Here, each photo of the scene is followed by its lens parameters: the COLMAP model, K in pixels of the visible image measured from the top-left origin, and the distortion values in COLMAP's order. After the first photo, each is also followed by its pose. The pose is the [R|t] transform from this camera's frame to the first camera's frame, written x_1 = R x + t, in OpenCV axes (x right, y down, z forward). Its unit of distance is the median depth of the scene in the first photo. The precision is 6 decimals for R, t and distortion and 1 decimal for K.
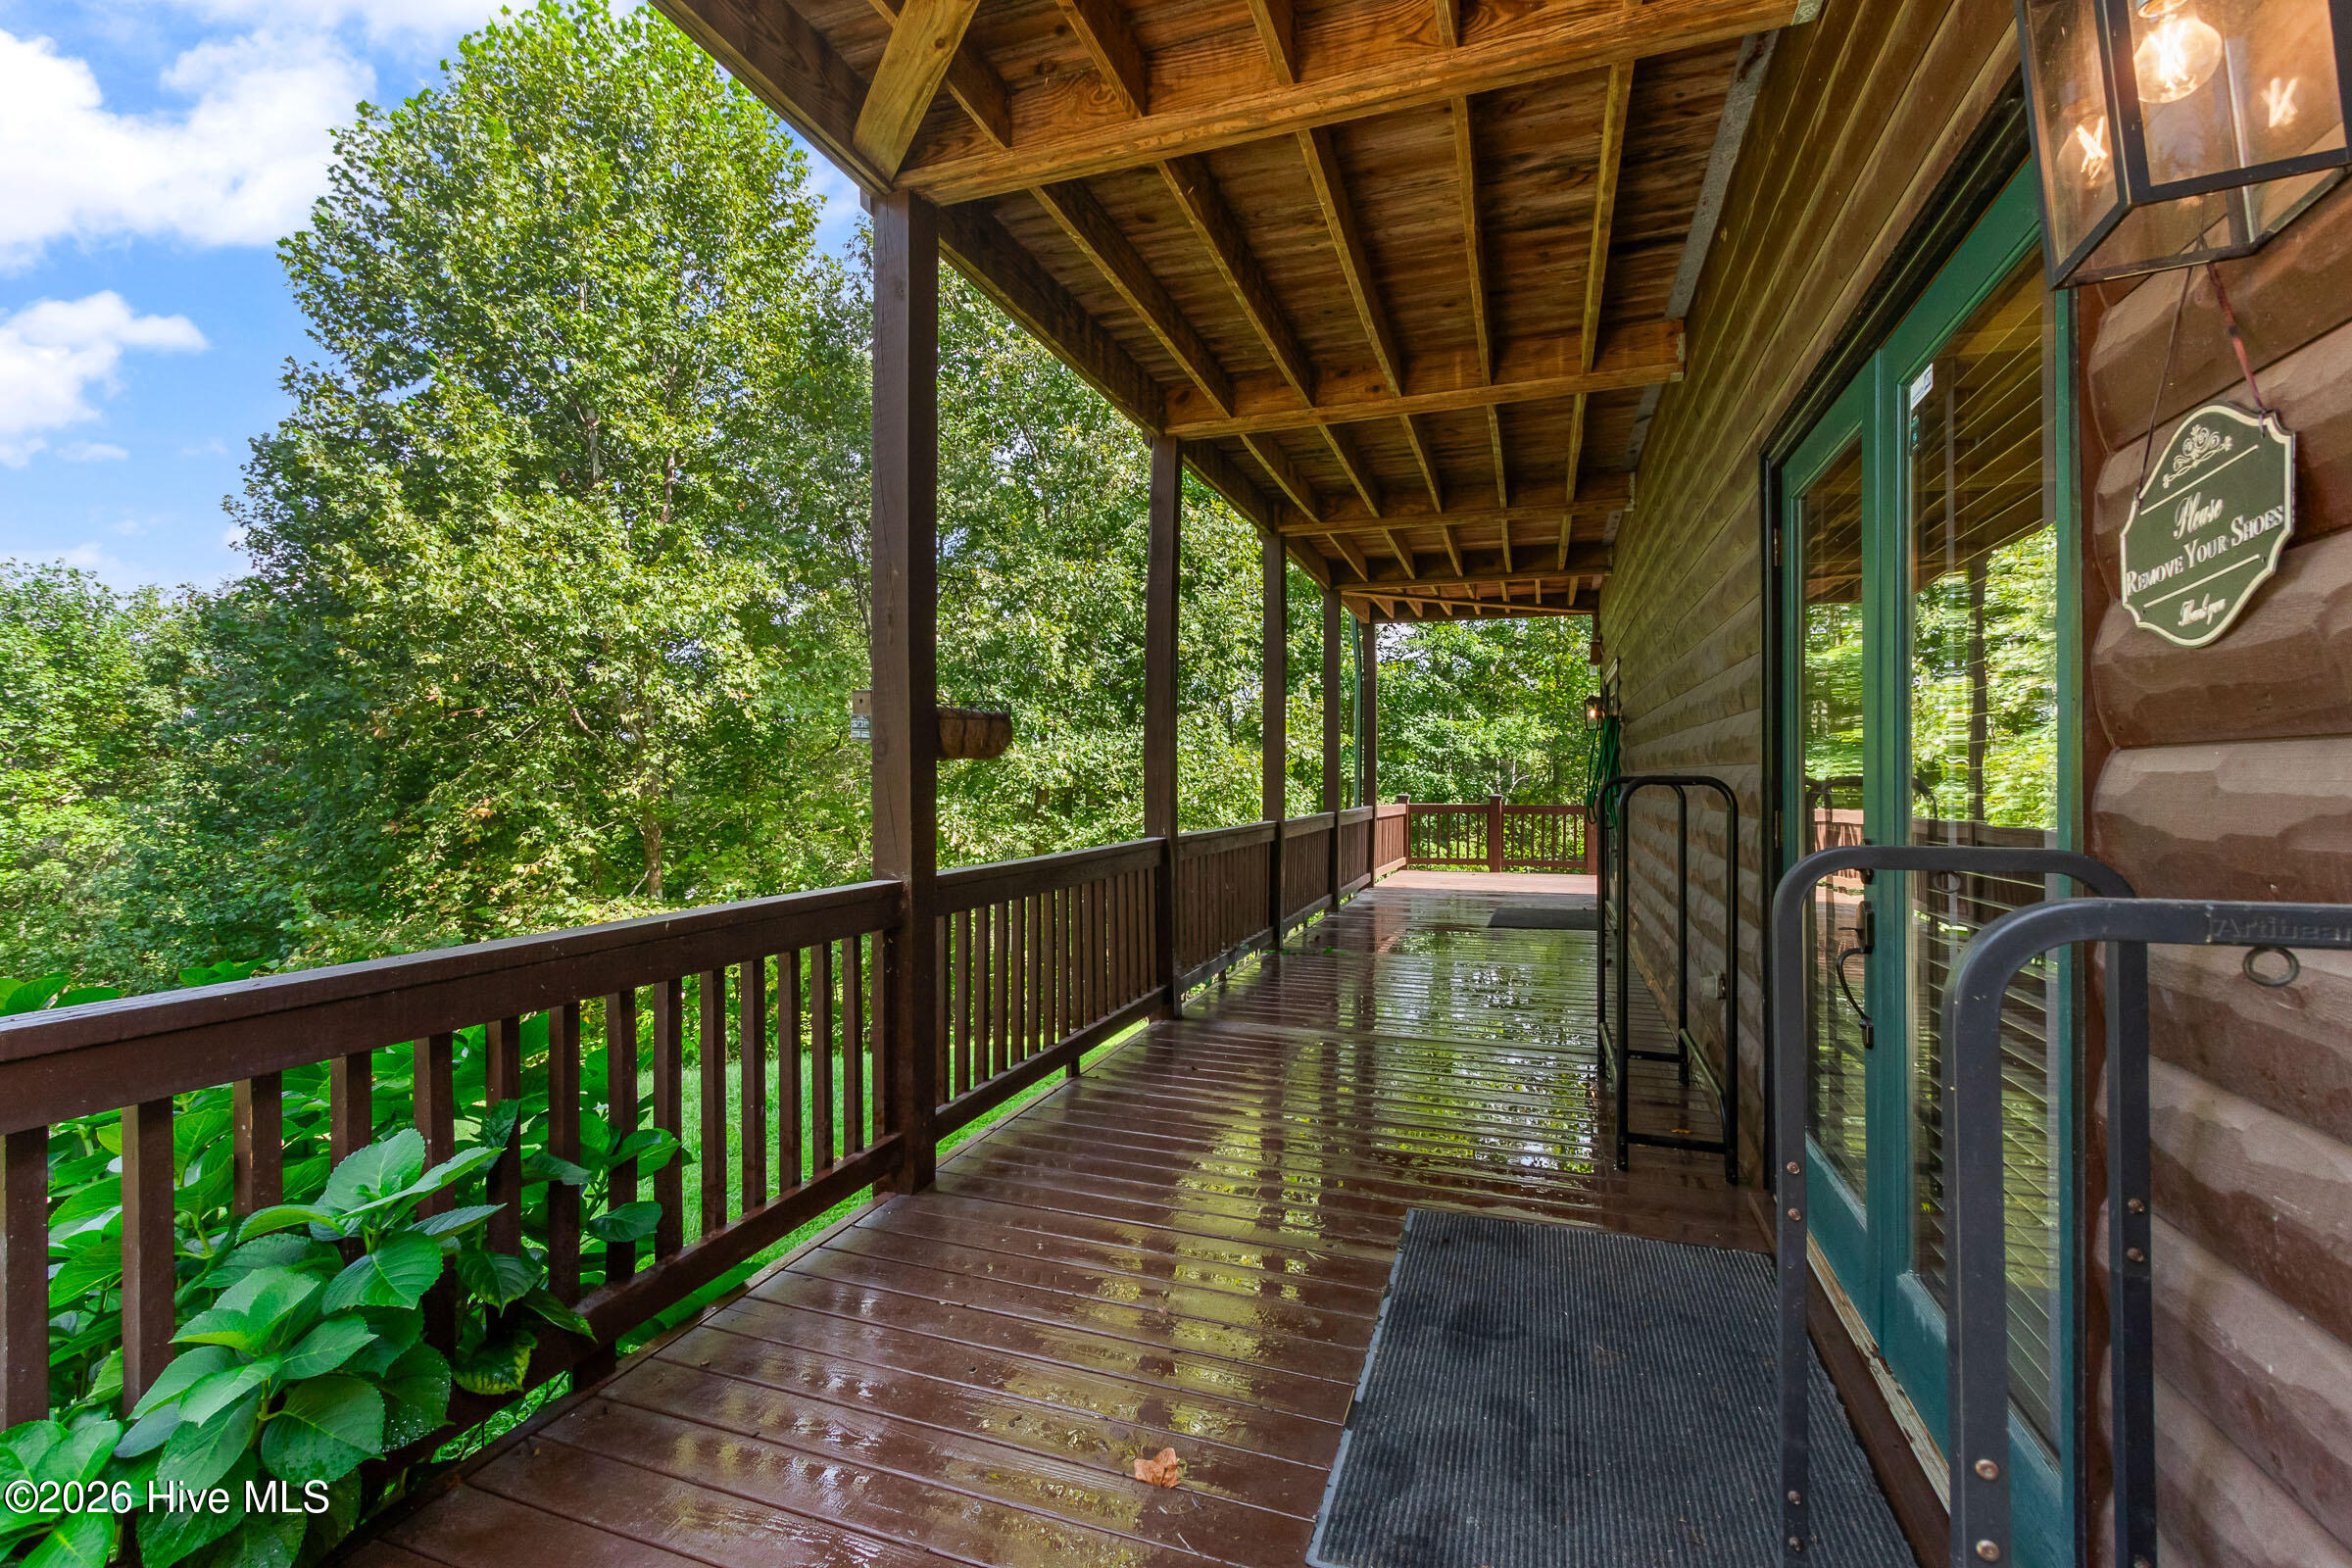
lens RADIAL K [[1092.6, 0, 1138.8], [0, 1092.6, 782.6], [0, 0, 1]] dist [0.000983, 0.000777]
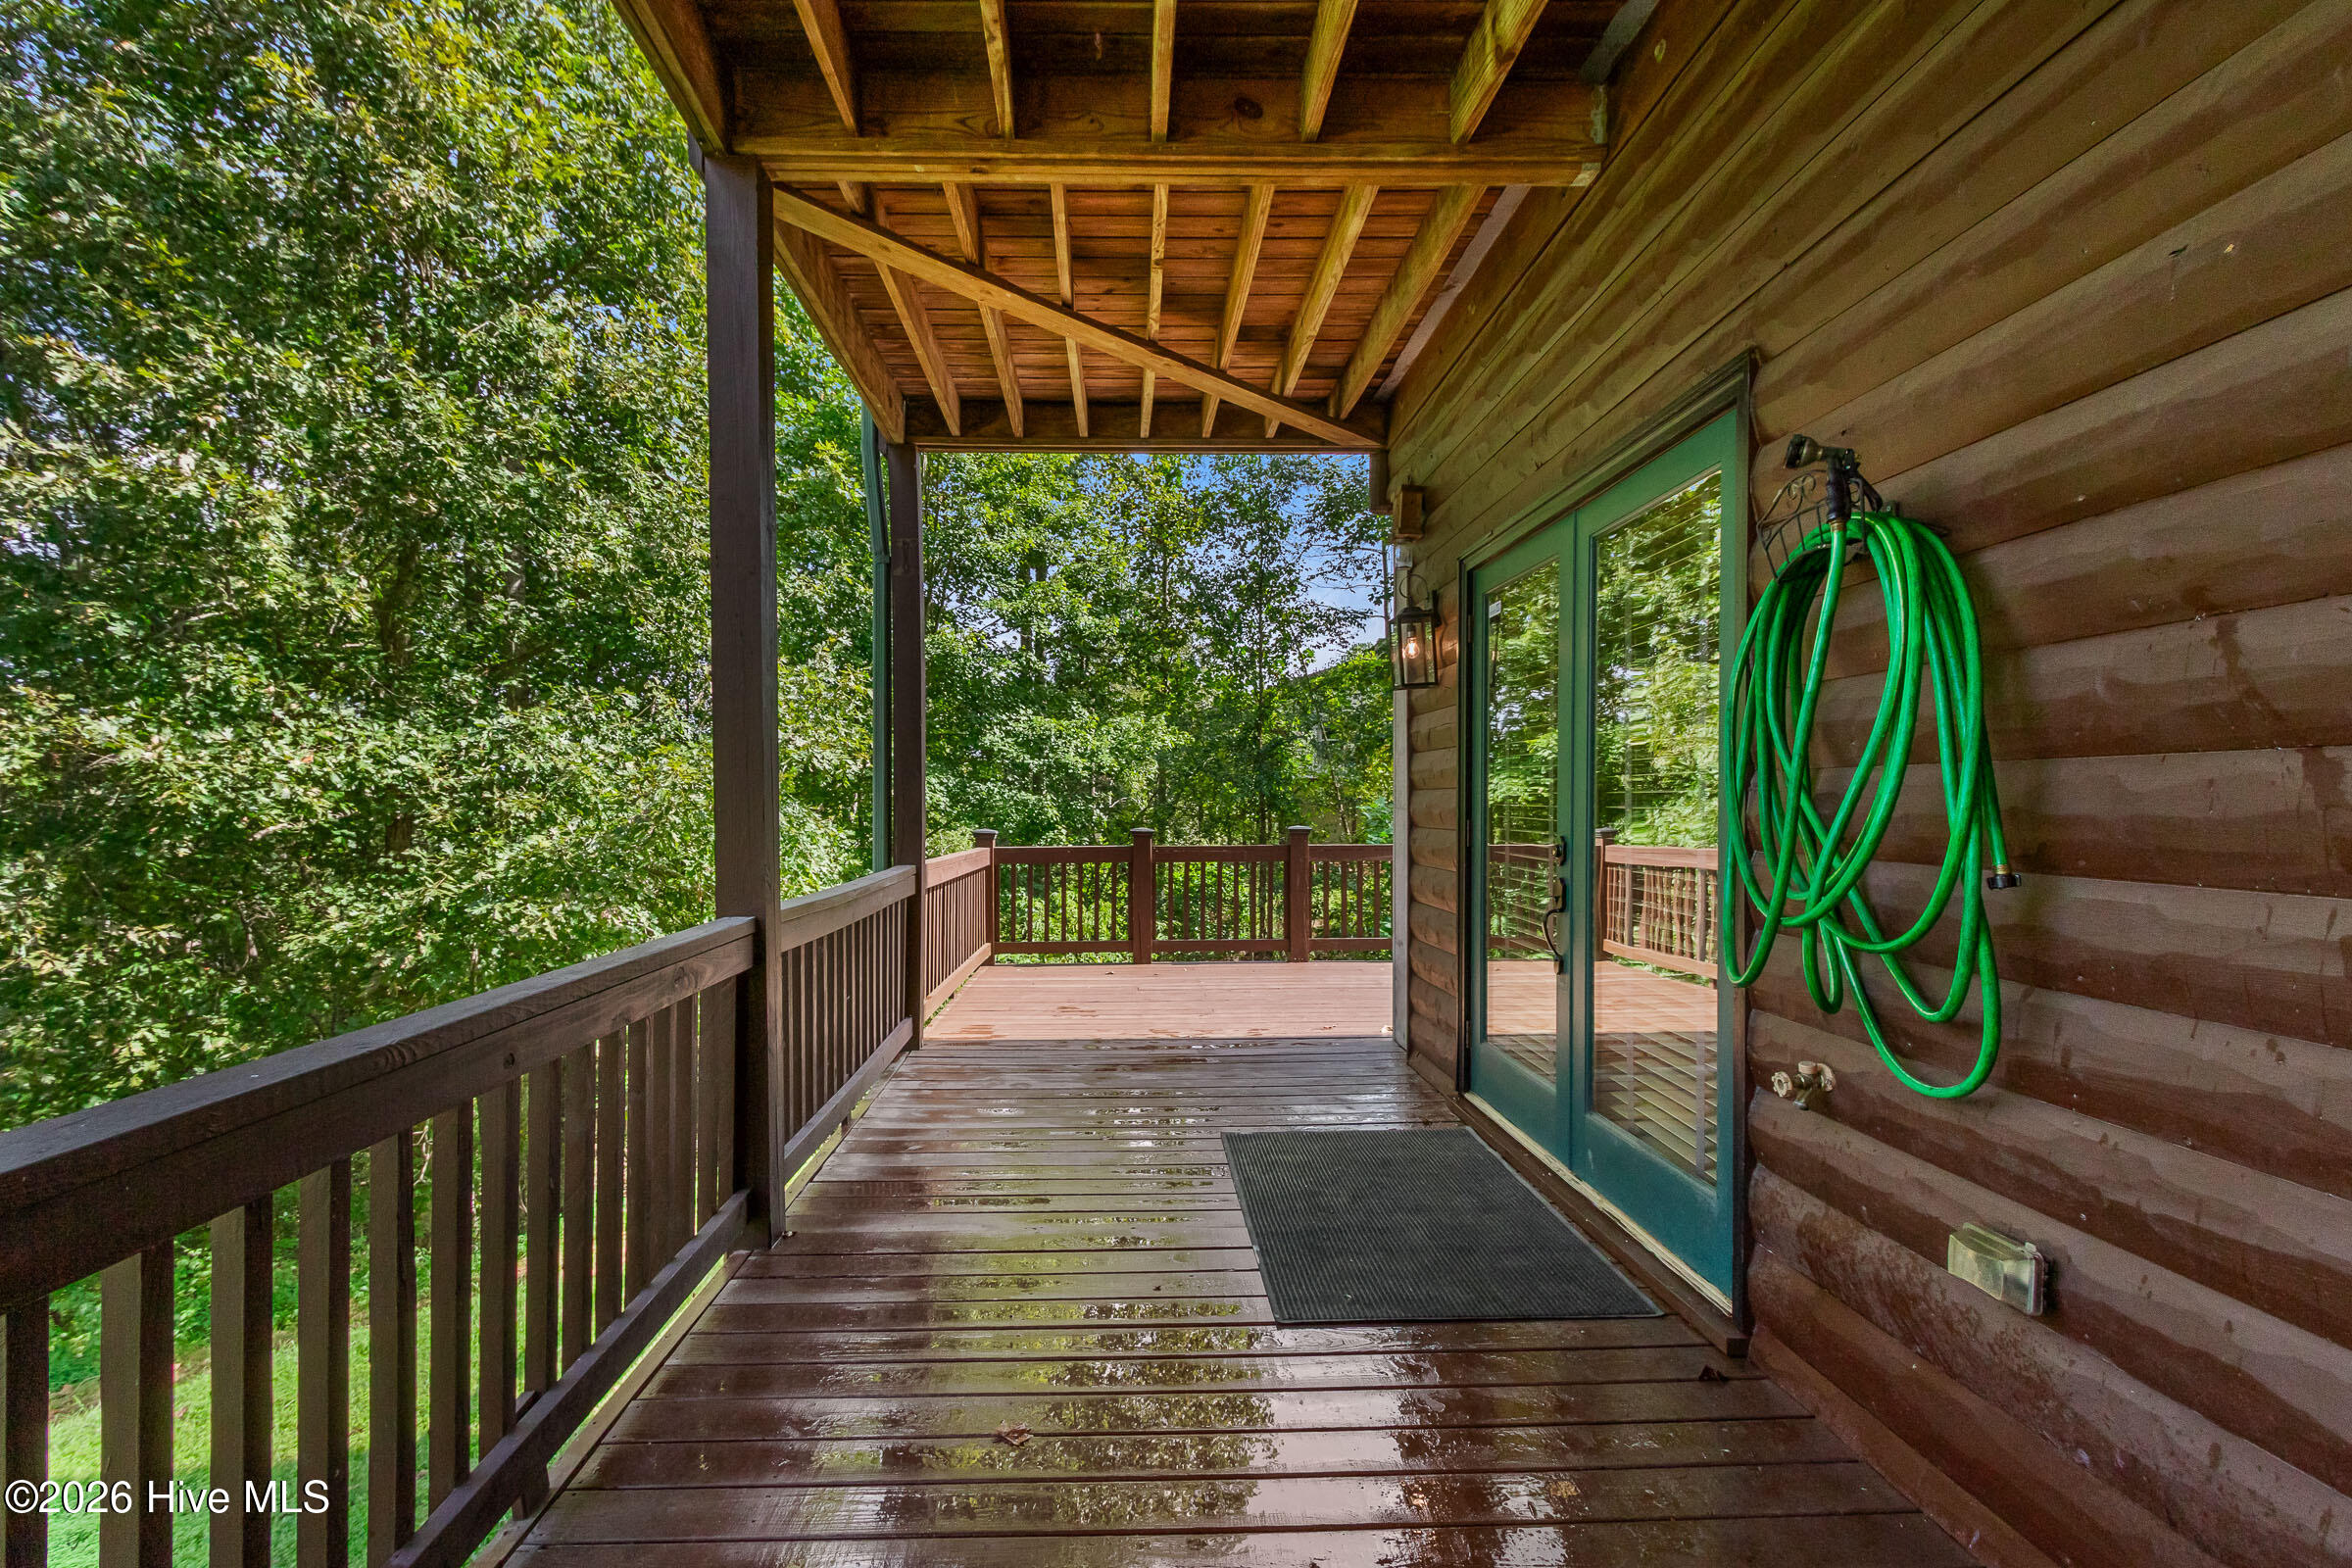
lens RADIAL K [[1118.9, 0, 1178.9], [0, 1118.9, 793.1], [0, 0, 1]] dist [0.003330, 0.000641]
pose [[0.917801, -0.002942, 0.397029, 0.089908], [0.007717, 0.999916, -0.010430, -0.000763], [-0.396965, 0.012636, 0.917747, 0.370423]]
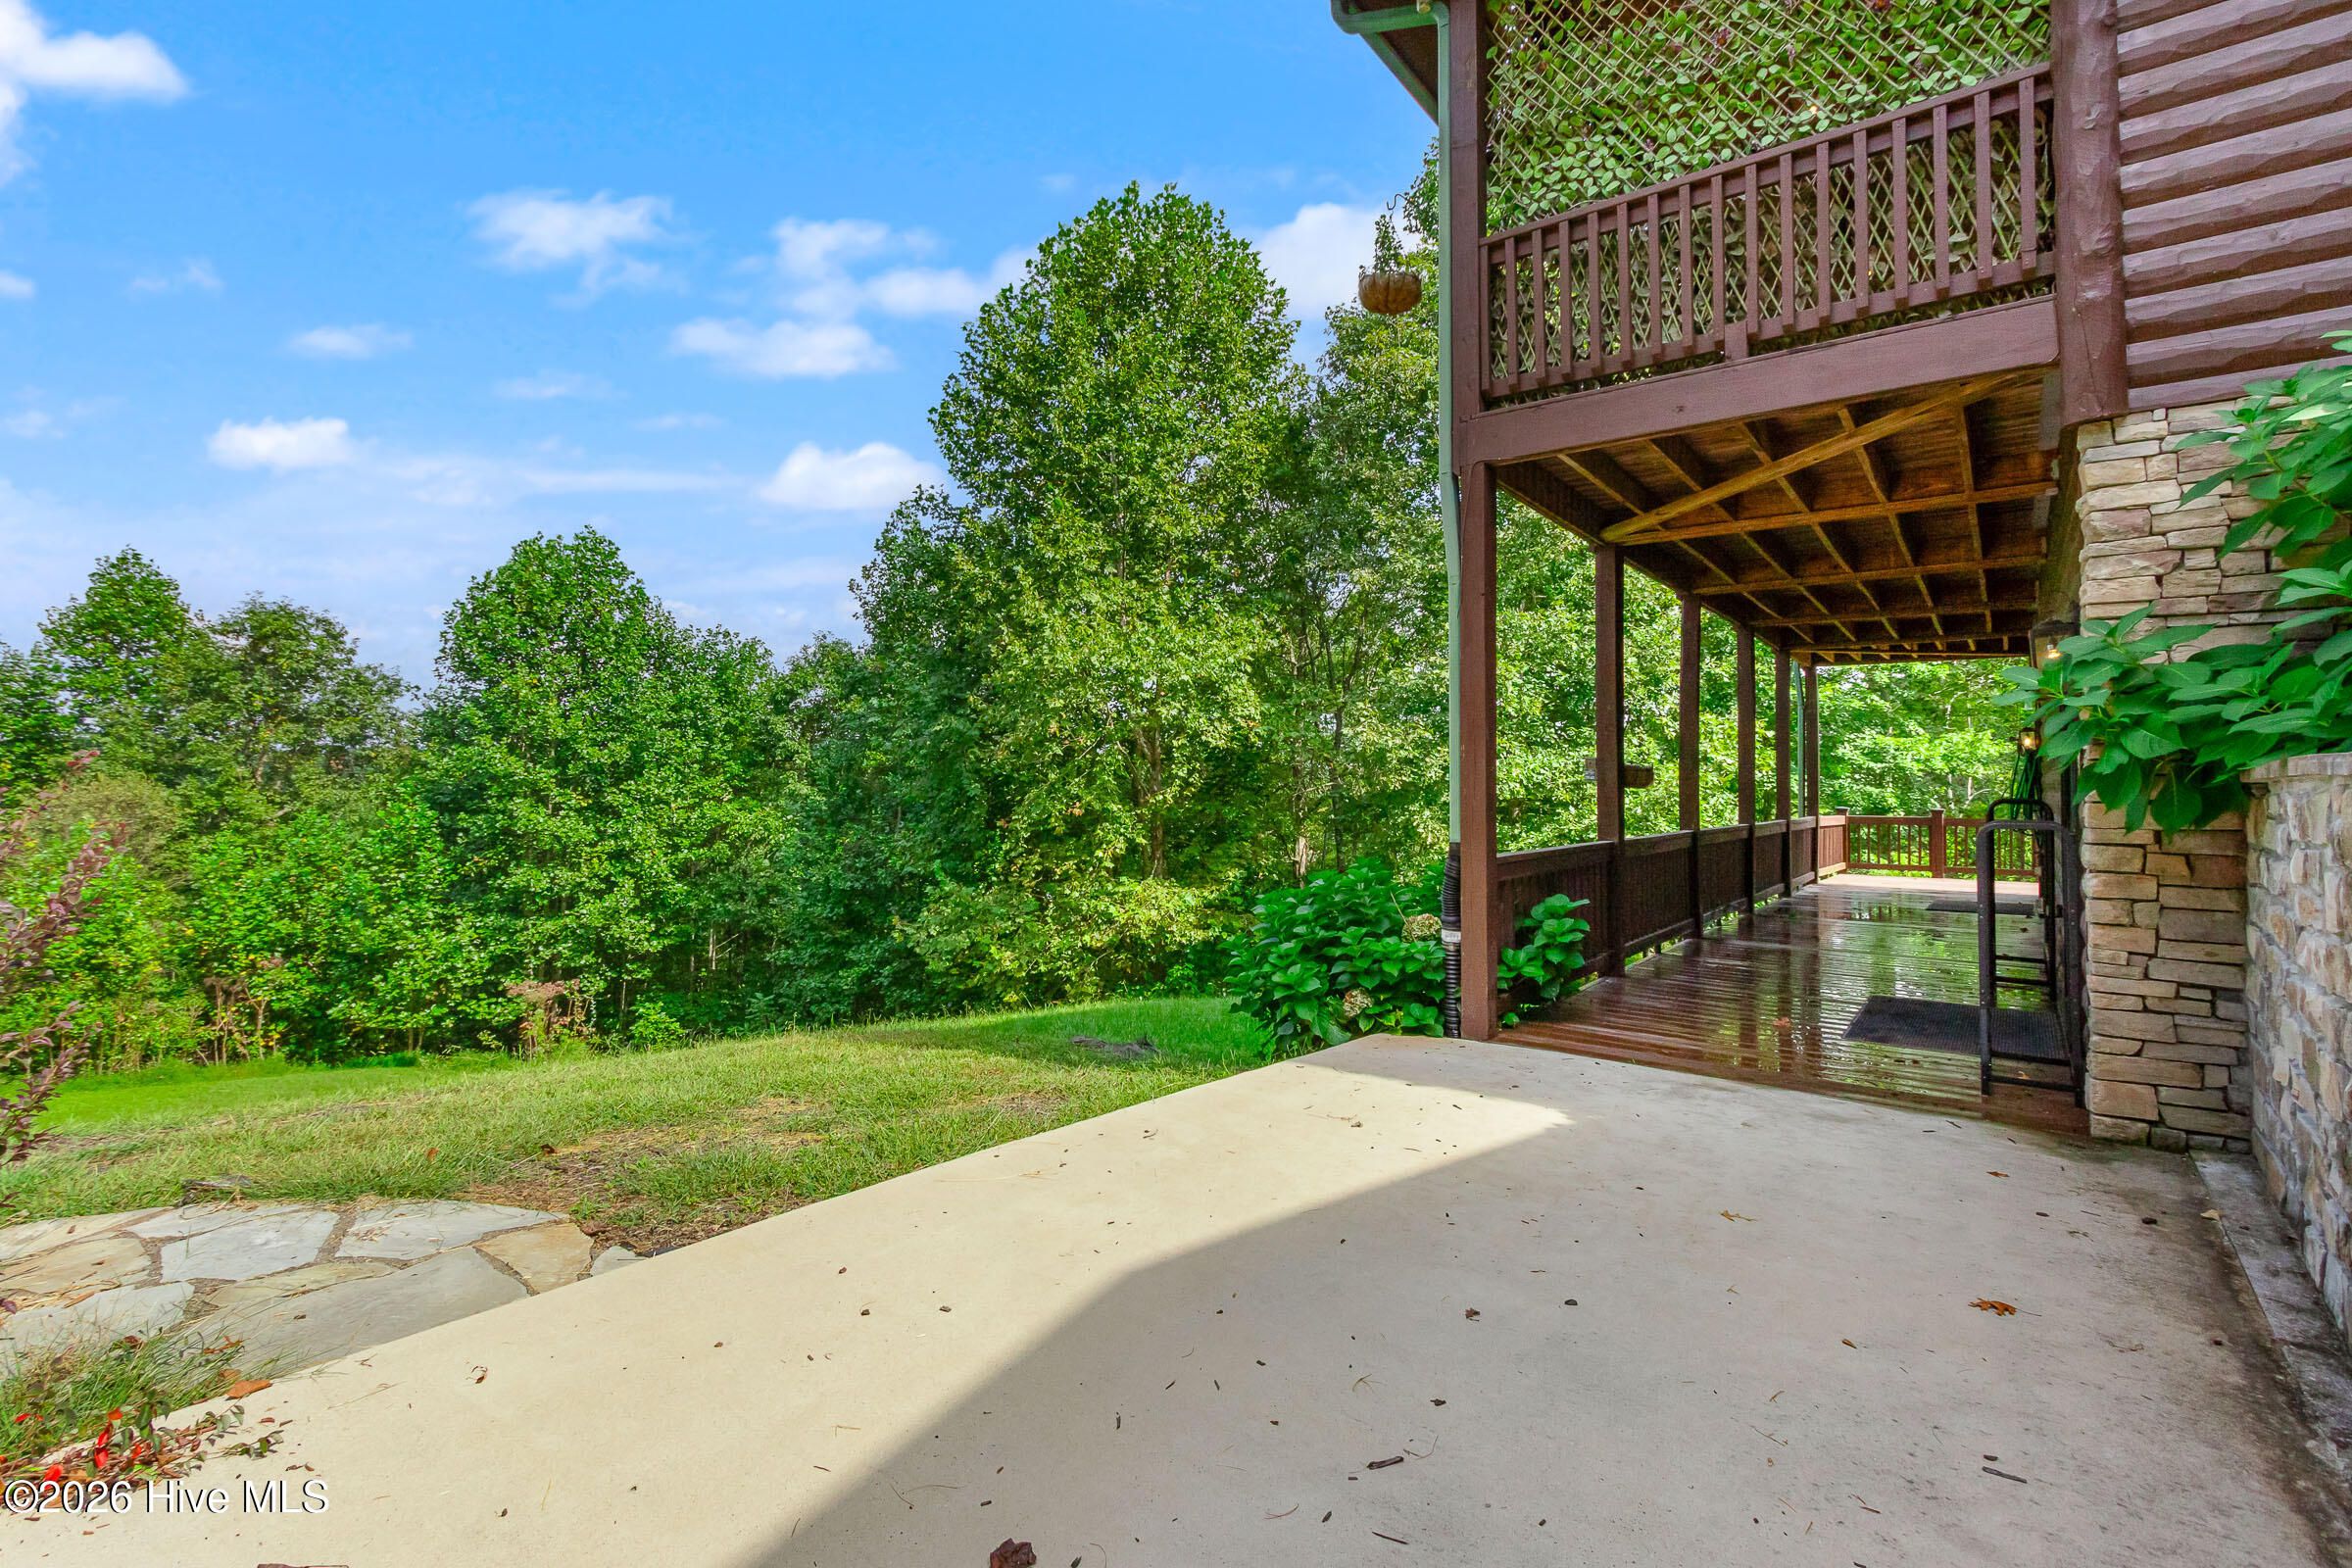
lens RADIAL K [[1092.3, 0, 1142.5], [0, 1092.3, 759.8], [0, 0, 1]] dist [0.000801, -0.000078]
pose [[0.948271, -0.000619, -0.317463, -0.075520], [-0.008178, 0.999619, -0.026375, -0.002379], [0.317358, 0.027607, 0.947904, -0.268608]]
